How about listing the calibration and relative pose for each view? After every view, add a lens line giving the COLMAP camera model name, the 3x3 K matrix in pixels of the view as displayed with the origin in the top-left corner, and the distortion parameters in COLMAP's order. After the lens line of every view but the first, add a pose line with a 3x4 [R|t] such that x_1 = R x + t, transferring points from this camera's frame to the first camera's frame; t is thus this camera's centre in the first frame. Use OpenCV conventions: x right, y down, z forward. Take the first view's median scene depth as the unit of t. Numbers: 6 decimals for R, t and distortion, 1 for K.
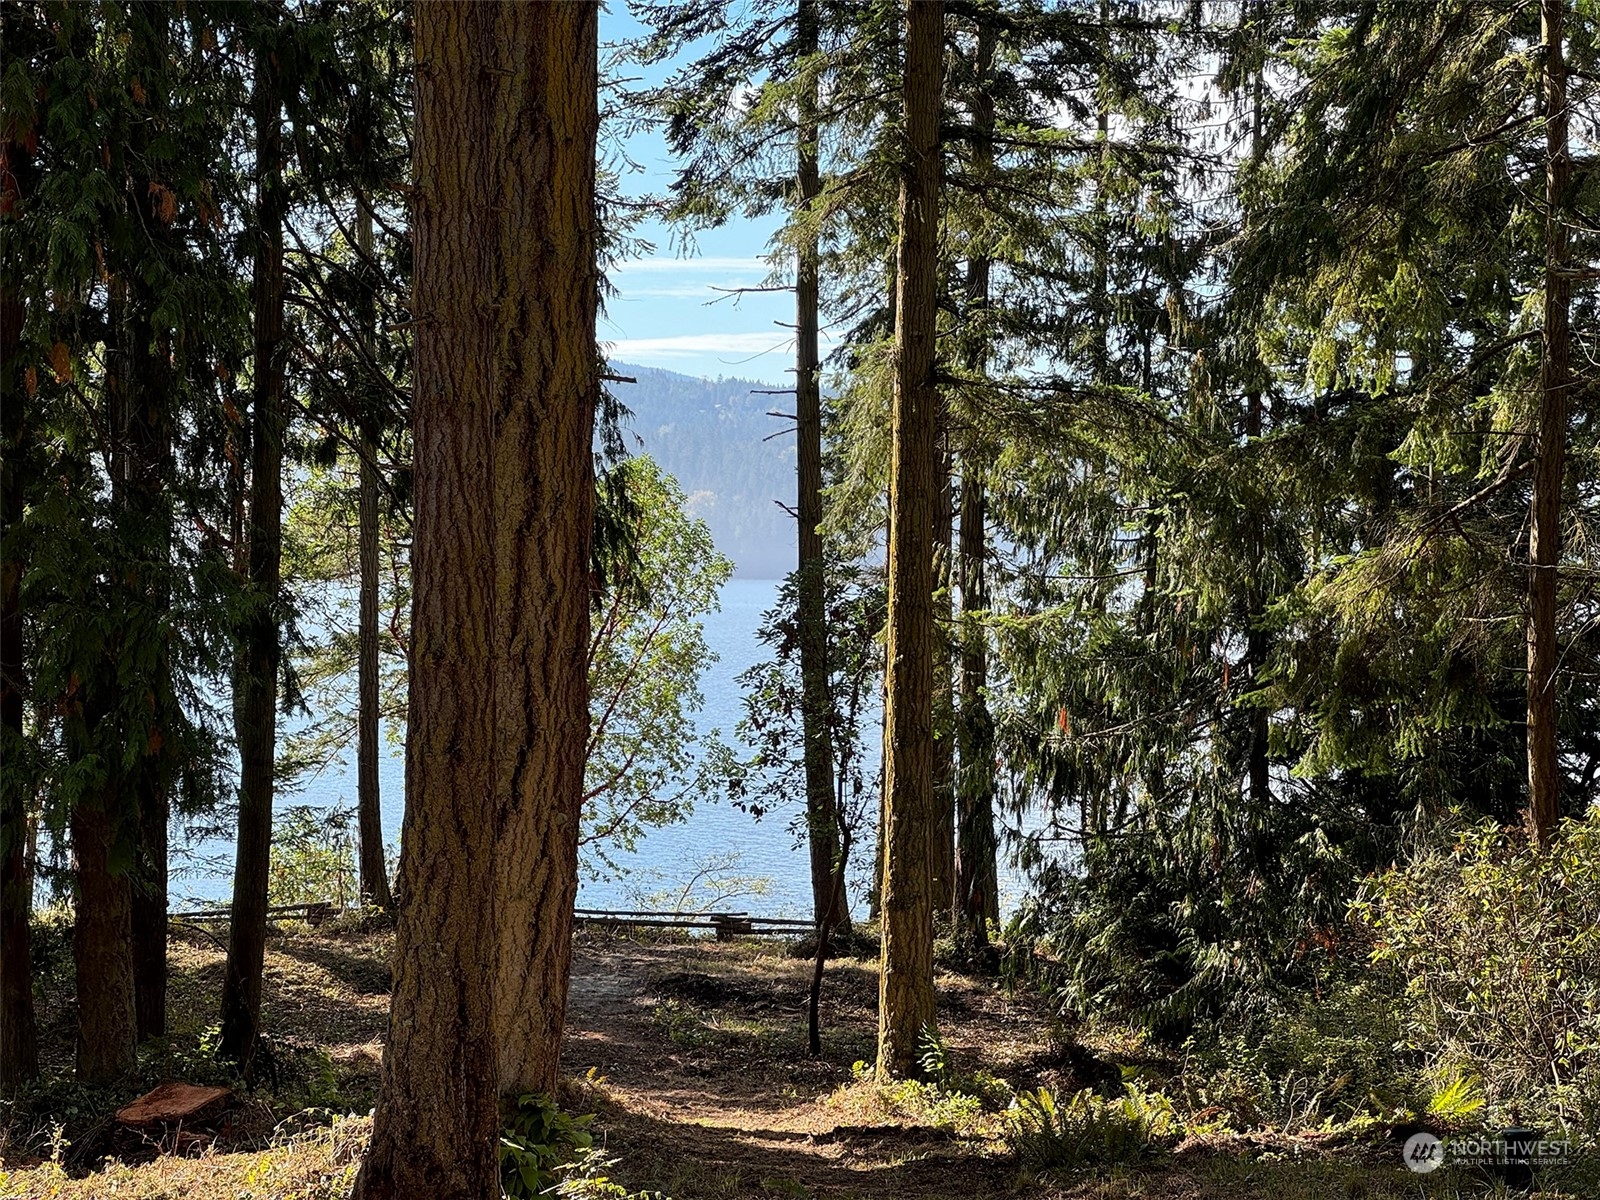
lens RADIAL K [[3516.6, 0, 795.2], [0, 3516.6, 593.9], [0, 0, 1]] dist [0.160189, 0.000000]
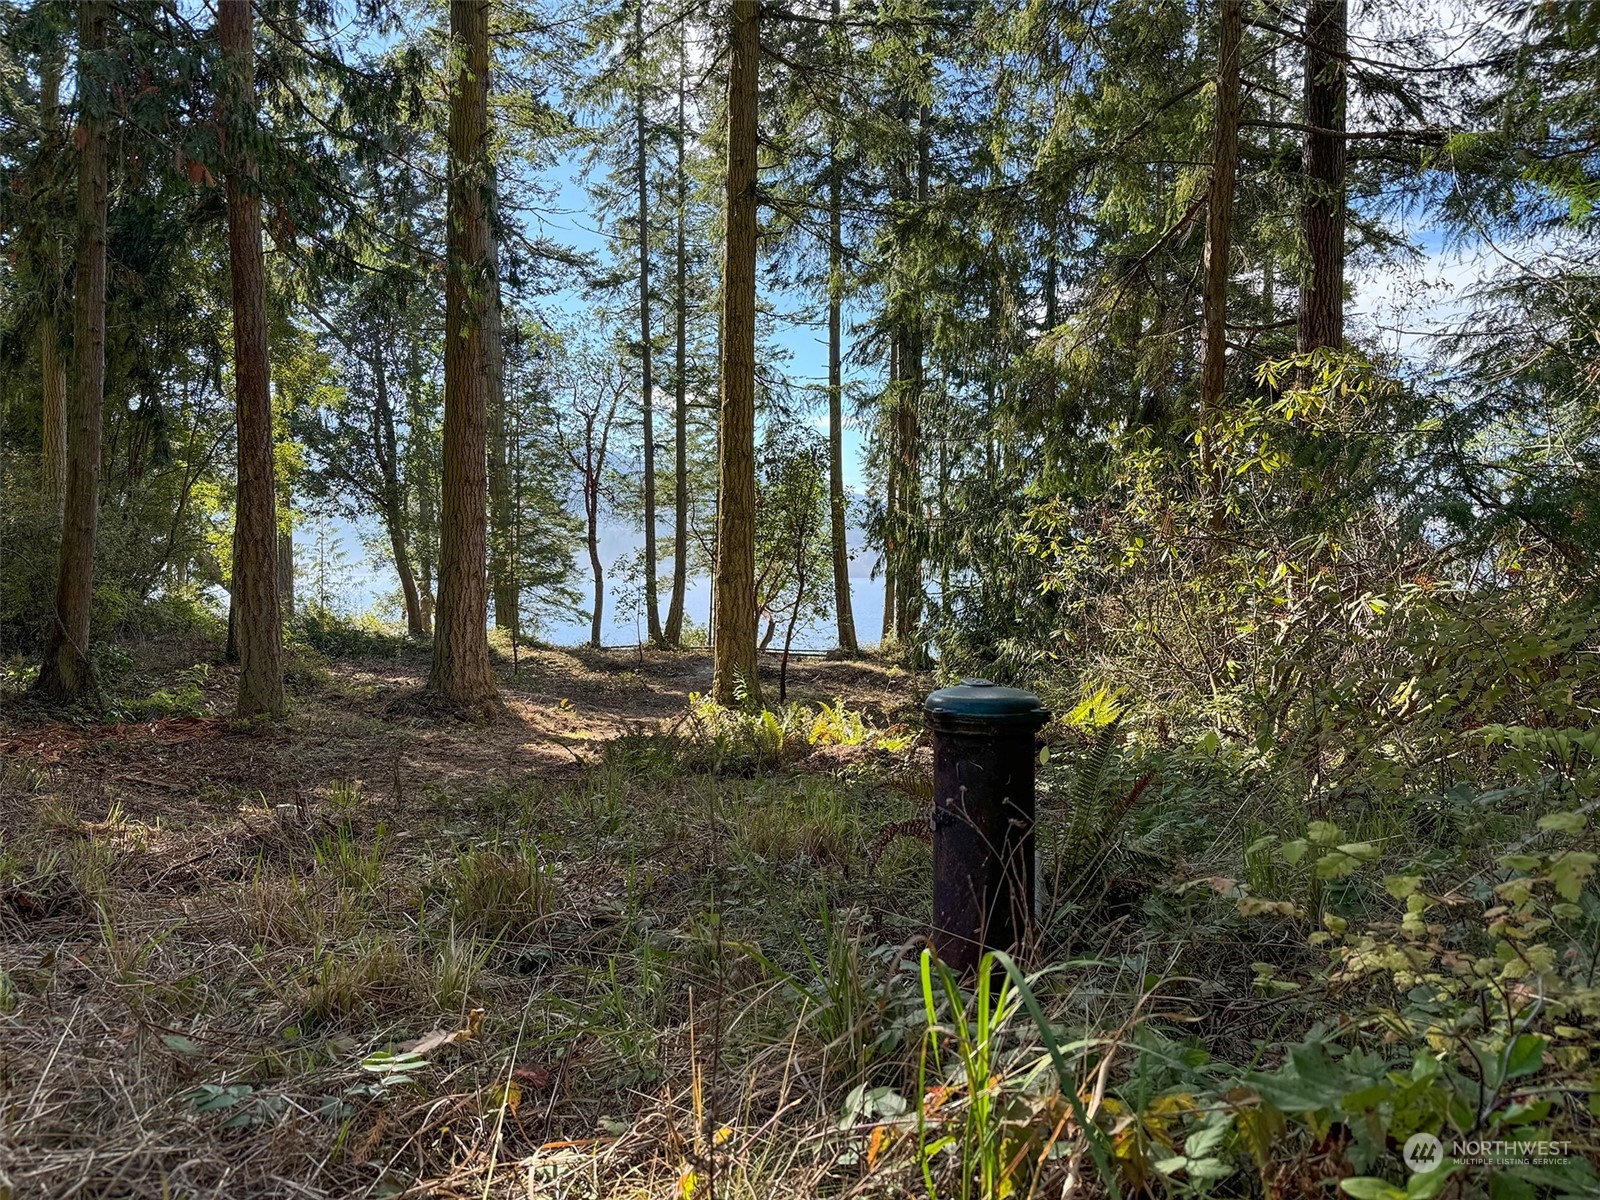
lens RADIAL K [[1100.3, 0, 812.2], [0, 1100.3, 611.7], [0, 0, 1]] dist [0.051928, -0.057504]
pose [[0.988931, 0.005632, -0.148267, 0.083612], [-0.001738, 0.999651, 0.026379, 0.058452], [0.148364, -0.025829, 0.988595, 0.382271]]
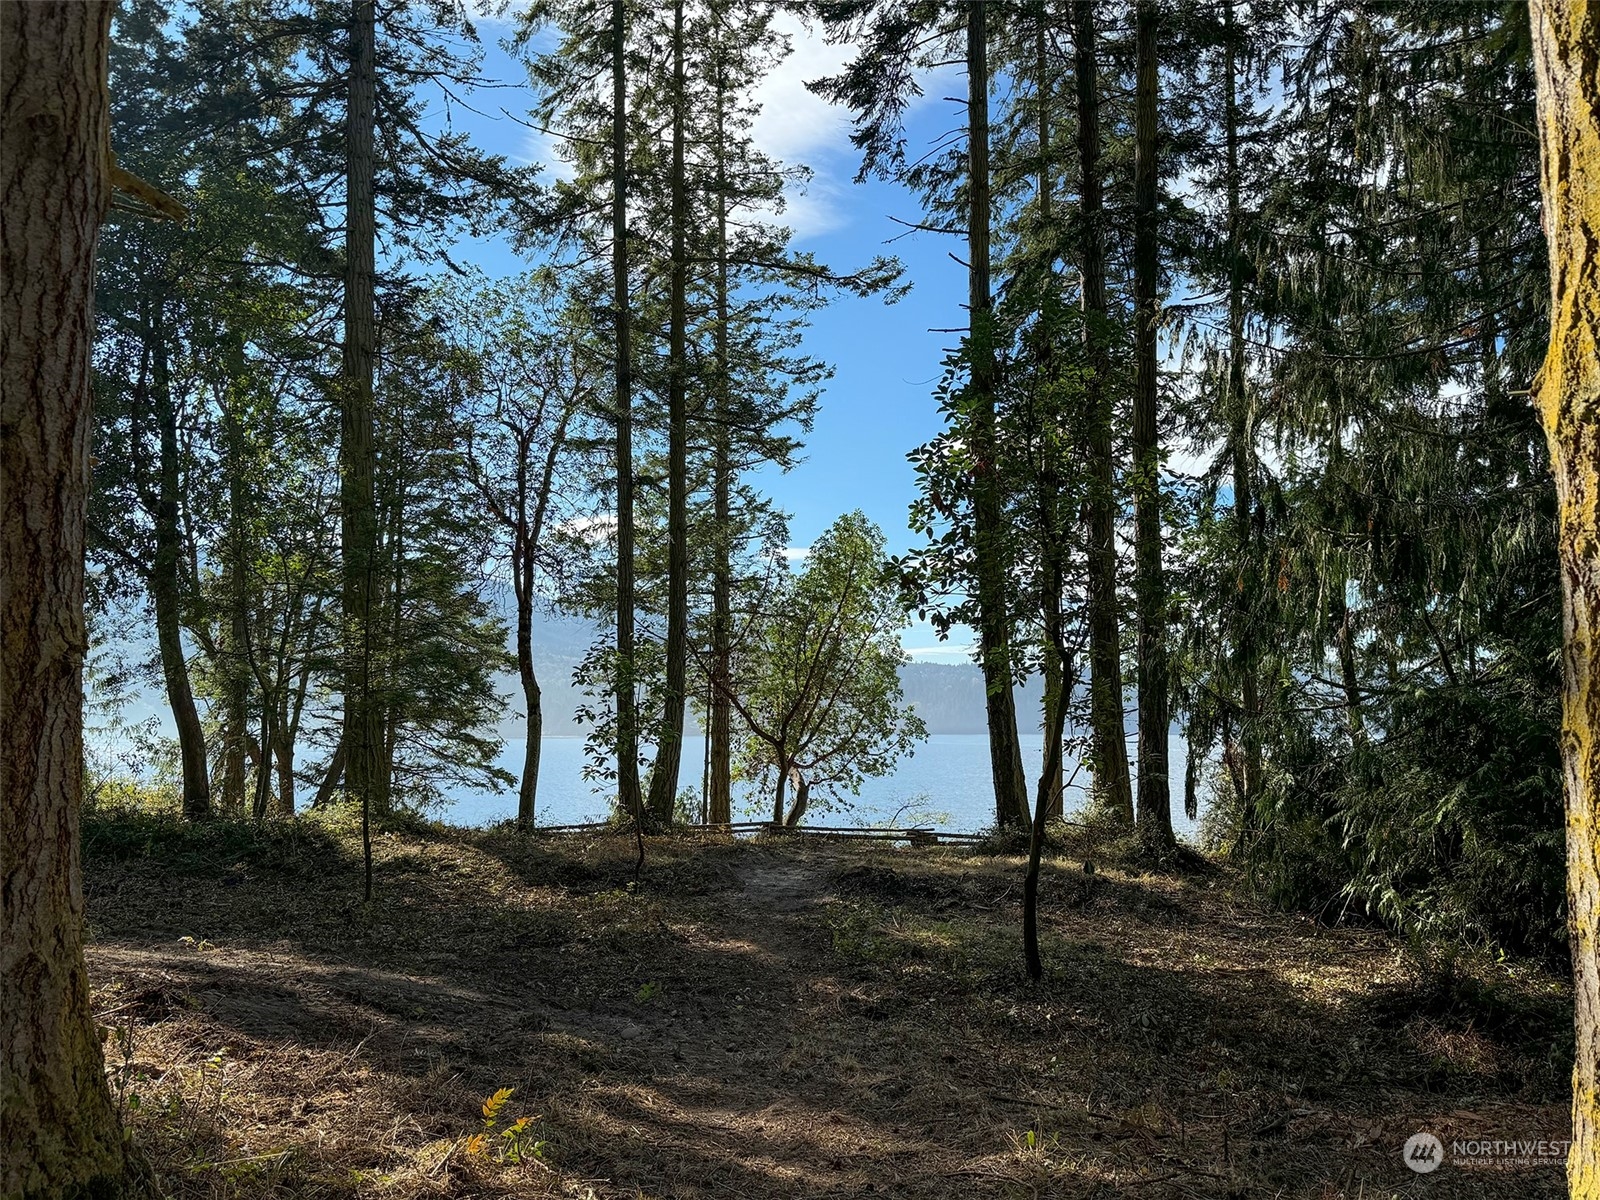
lens RADIAL K [[1281.0, 0, 796.0], [0, 1281.0, 605.5], [0, 0, 1]] dist [0.064625, -0.007611]
pose [[0.992783, -0.020194, -0.118211, -0.007684], [0.007728, 0.994444, -0.104981, 0.069148], [0.119674, 0.103310, 0.987423, 0.609795]]
